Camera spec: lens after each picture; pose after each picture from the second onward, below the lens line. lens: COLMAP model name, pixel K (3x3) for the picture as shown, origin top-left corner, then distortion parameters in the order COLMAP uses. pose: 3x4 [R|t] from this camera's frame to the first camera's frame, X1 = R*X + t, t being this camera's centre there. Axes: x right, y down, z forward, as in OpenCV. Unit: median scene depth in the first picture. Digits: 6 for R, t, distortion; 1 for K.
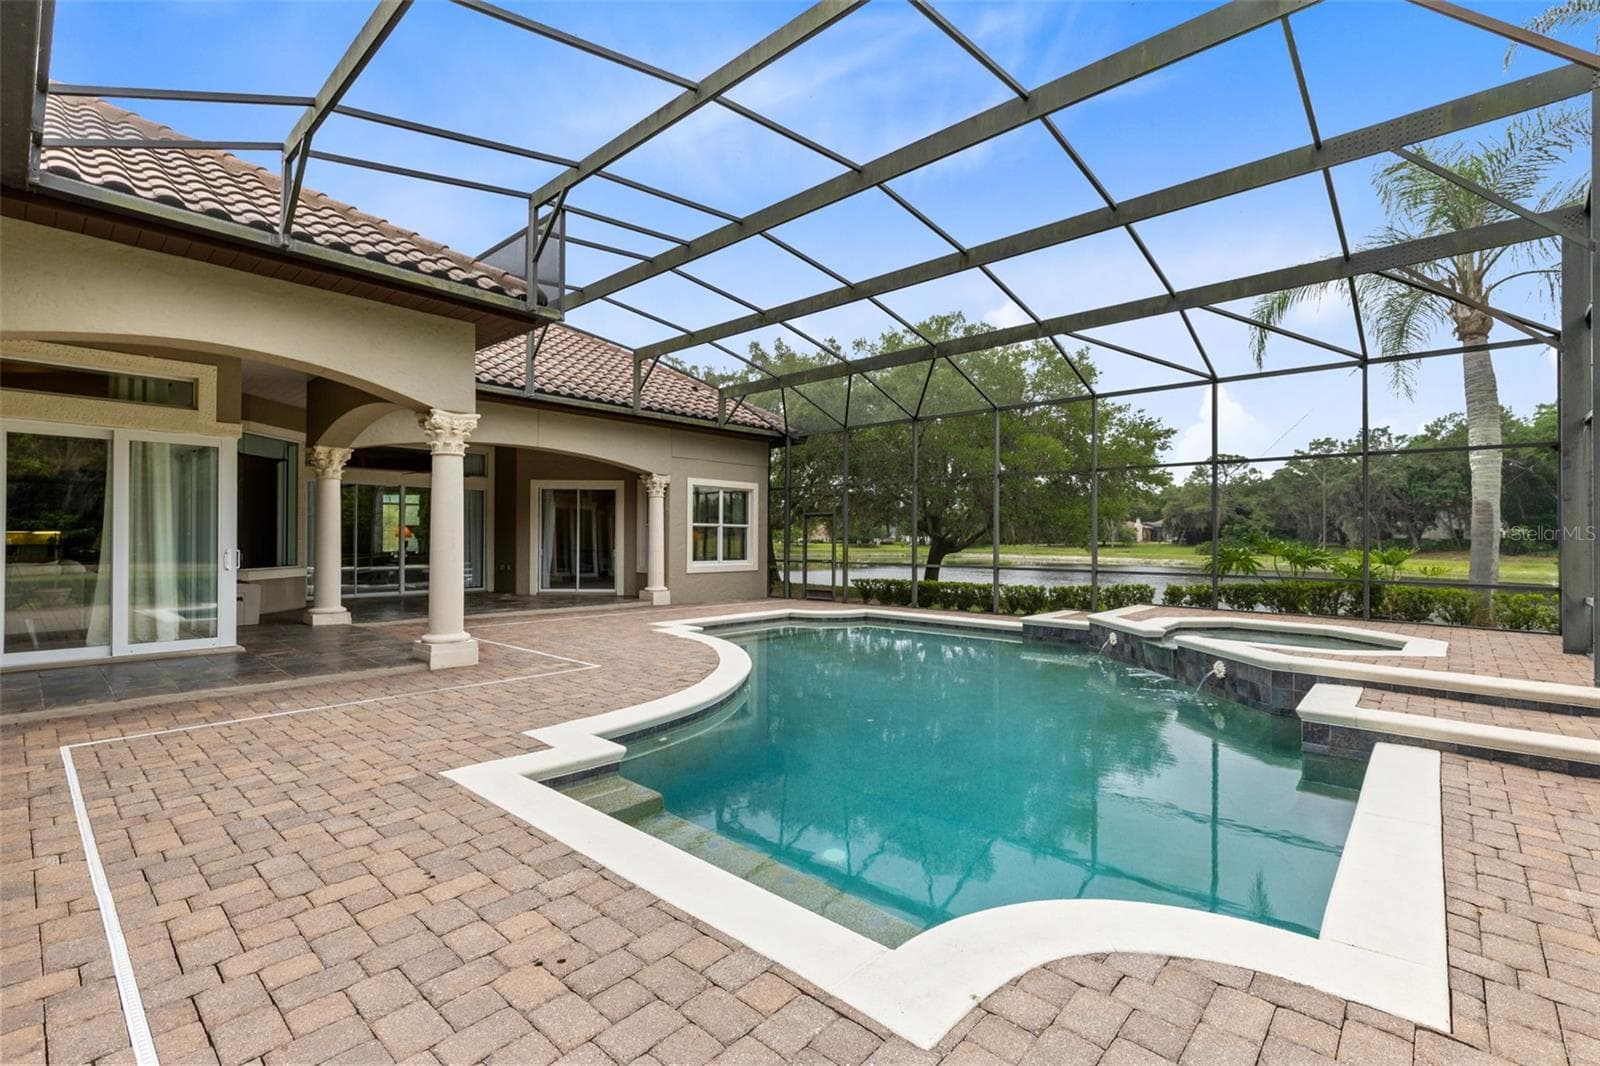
lens RADIAL K [[706.2, 0, 800.0], [0, 706.2, 533.0], [0, 0, 1]] dist [0.005921, 0.000093]
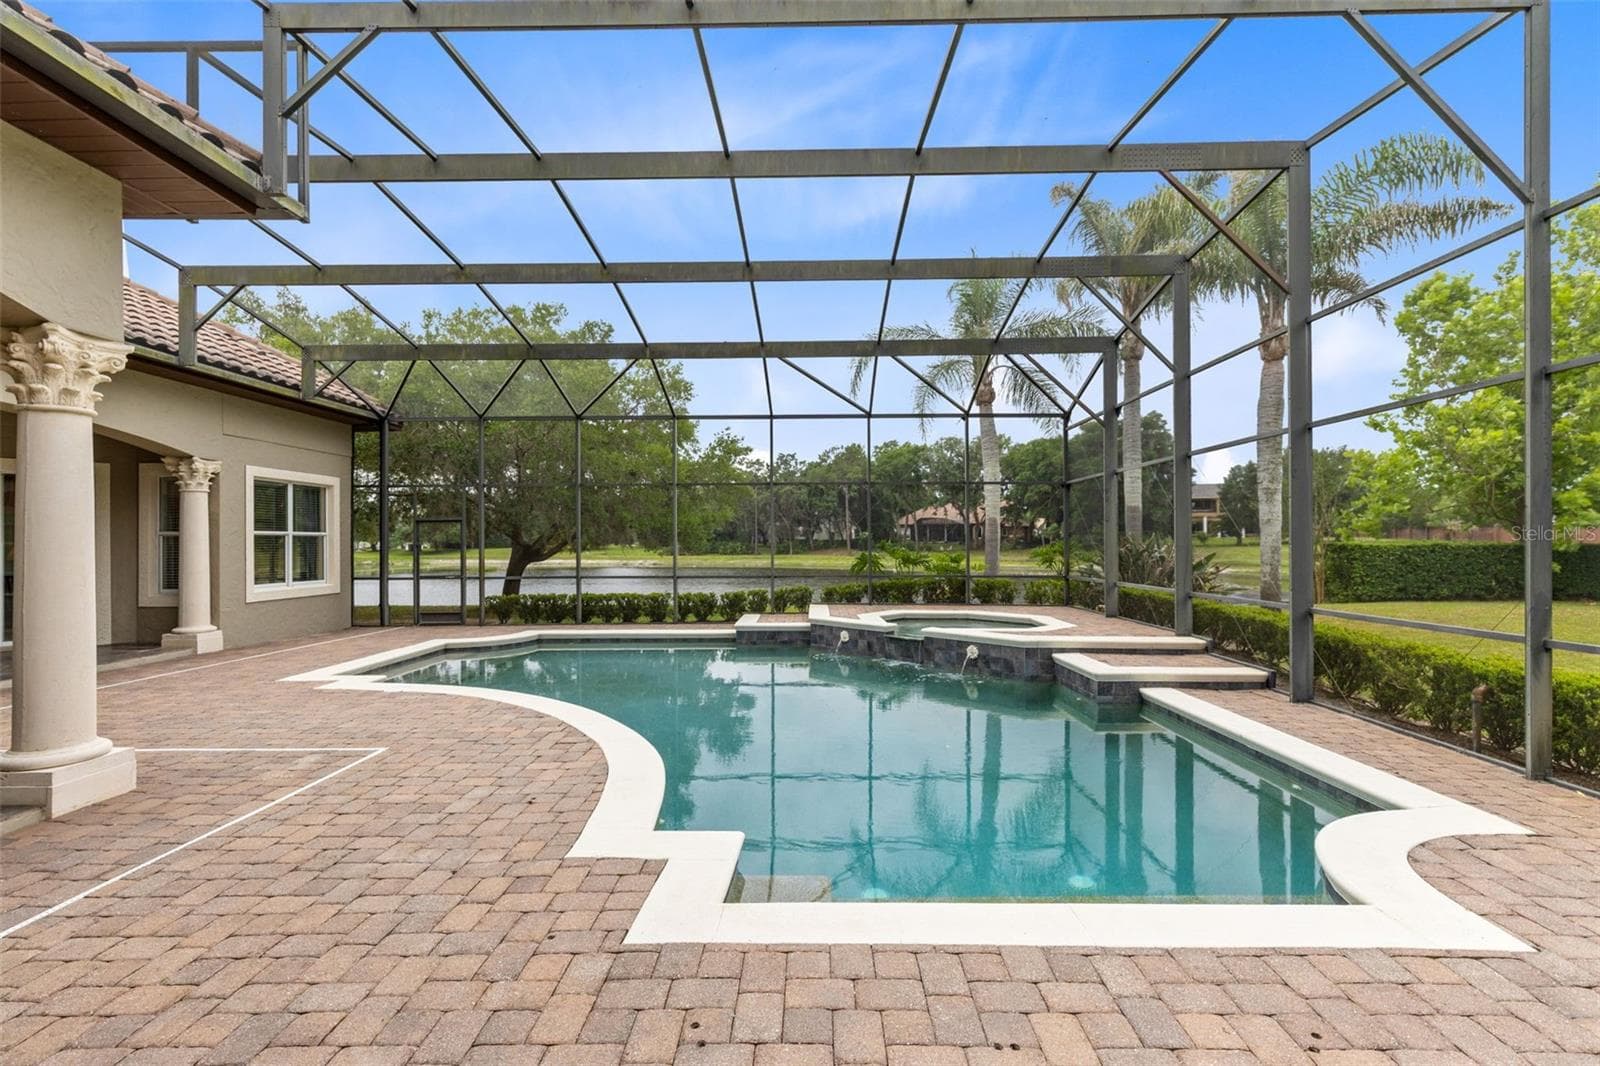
lens RADIAL K [[715.6, 0, 794.2], [0, 715.6, 542.3], [0, 0, 1]] dist [0.005356, -0.000226]
pose [[0.755370, -0.009568, 0.655229, -0.244672], [0.004130, 0.999943, 0.009841, -0.008291], [-0.655285, -0.004727, 0.755367, 0.124824]]
